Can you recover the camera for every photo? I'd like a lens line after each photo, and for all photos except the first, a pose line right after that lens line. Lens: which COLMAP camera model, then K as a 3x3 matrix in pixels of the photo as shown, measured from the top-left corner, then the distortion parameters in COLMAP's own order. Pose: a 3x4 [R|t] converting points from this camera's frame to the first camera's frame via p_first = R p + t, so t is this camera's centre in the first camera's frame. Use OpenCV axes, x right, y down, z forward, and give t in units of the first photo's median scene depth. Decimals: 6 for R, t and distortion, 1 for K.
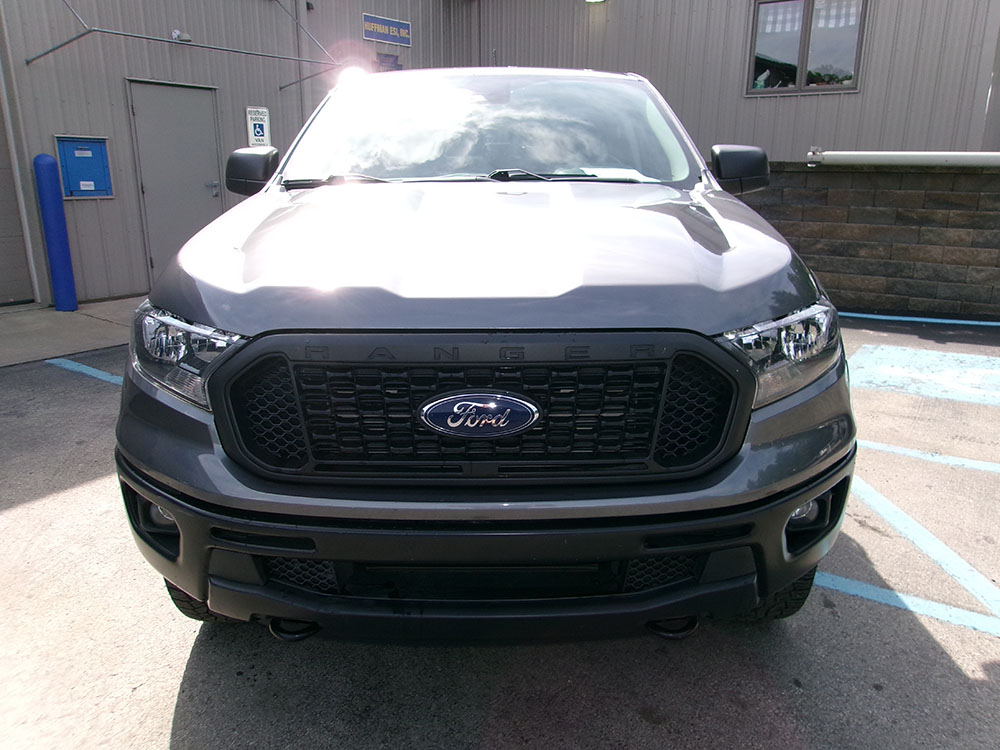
lens RADIAL K [[782.8, 0, 499.0], [0, 782.8, 384.6], [0, 0, 1]] dist [-0.039112, 0.060293]
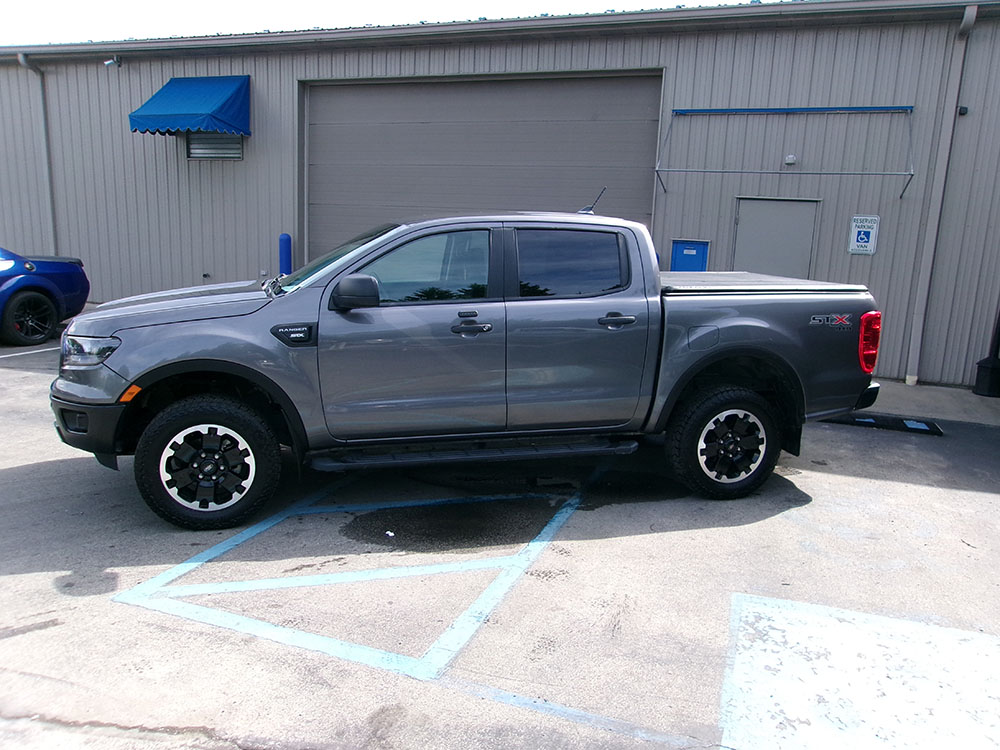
lens RADIAL K [[782.8, 0, 497.6], [0, 782.8, 380.2], [0, 0, 1]] dist [-0.039112, 0.060293]
pose [[0.235352, 0.198634, -0.951396, 0.719840], [-0.299914, 0.945963, 0.123308, -0.152113], [0.924479, 0.256316, 0.282207, 0.362958]]
